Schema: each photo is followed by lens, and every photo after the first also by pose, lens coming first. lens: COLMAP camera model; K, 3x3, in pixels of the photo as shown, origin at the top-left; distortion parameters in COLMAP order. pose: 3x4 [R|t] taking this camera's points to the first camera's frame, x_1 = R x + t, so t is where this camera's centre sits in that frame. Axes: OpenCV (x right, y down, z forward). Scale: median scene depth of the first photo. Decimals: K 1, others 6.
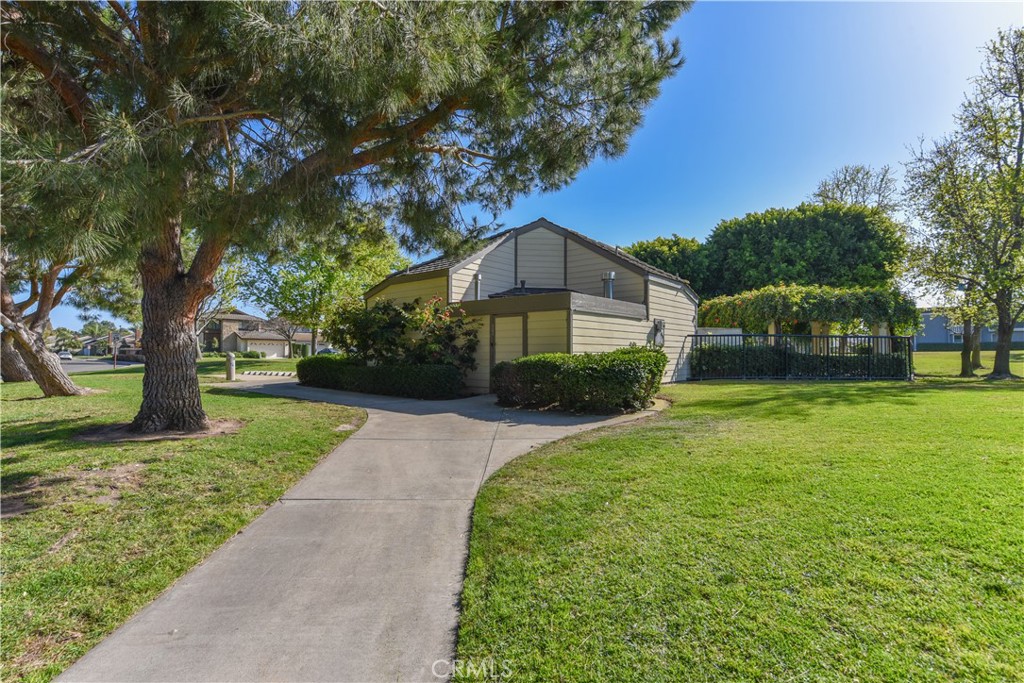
lens RADIAL K [[480.1, 0, 525.8], [0, 480.1, 339.3], [0, 0, 1]] dist [0.004237, -0.000754]
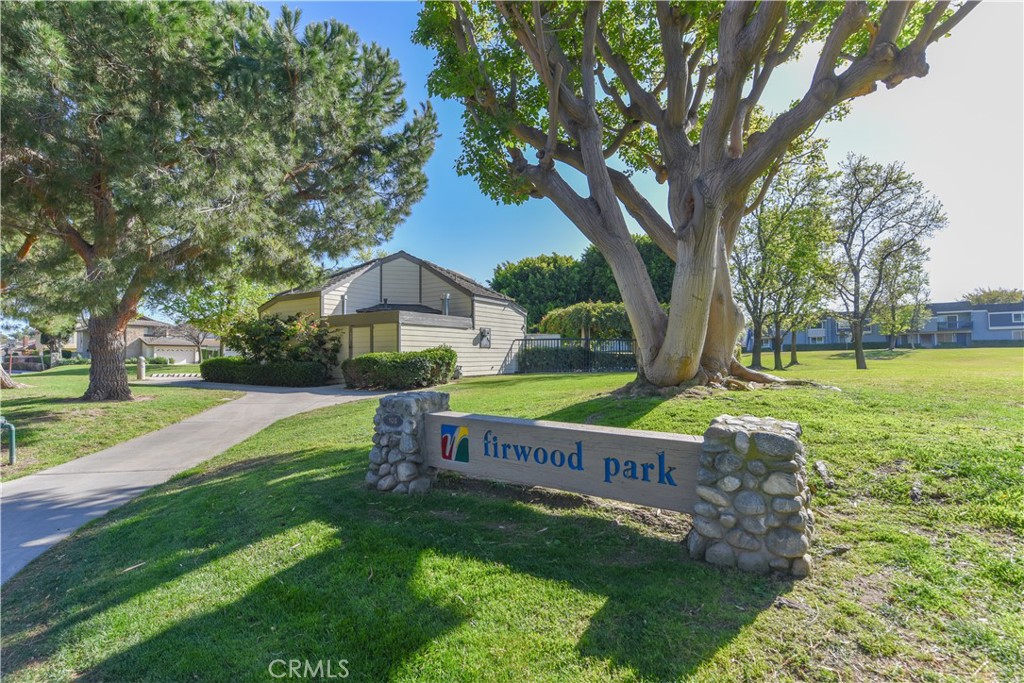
lens RADIAL K [[480.1, 0, 521.9], [0, 480.1, 342.1], [0, 0, 1]] dist [0.004237, -0.000754]
pose [[0.991639, -0.006515, 0.128877, 0.180537], [0.006854, 0.999974, -0.002190, 0.001730], [-0.128860, 0.003055, 0.991658, -0.326610]]
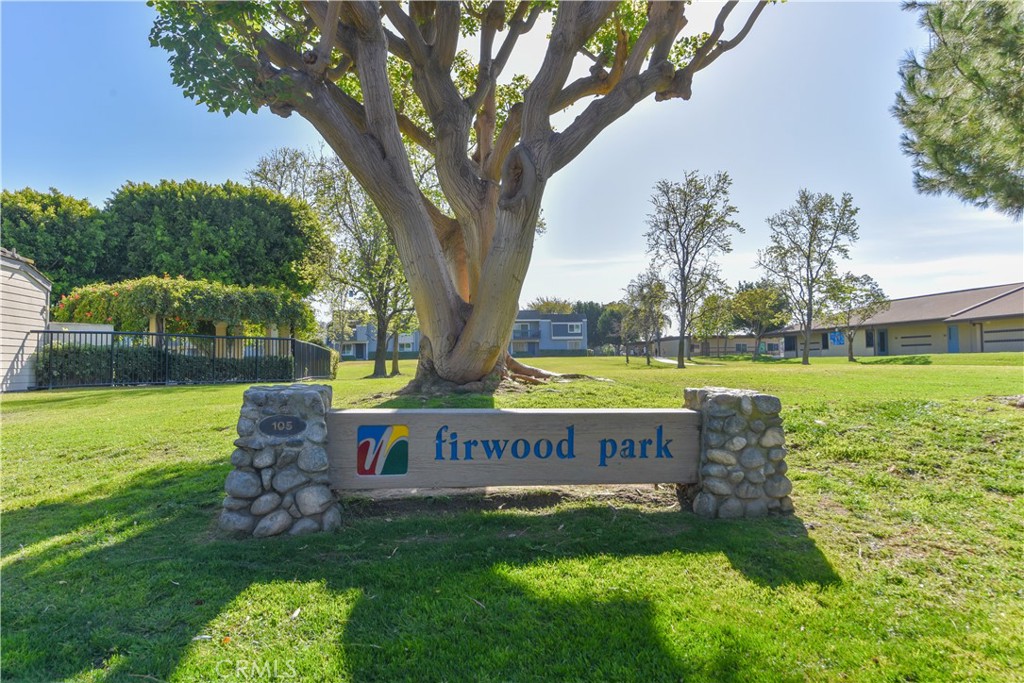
lens RADIAL K [[673.8, 0, 507.0], [0, 673.8, 342.0], [0, 0, 1]] dist [0.003587, 0.003873]
pose [[0.656367, 0.015805, 0.754277, 0.023234], [-0.009373, 0.999874, -0.012795, 0.015690], [-0.754384, 0.001329, 0.656432, -0.275642]]
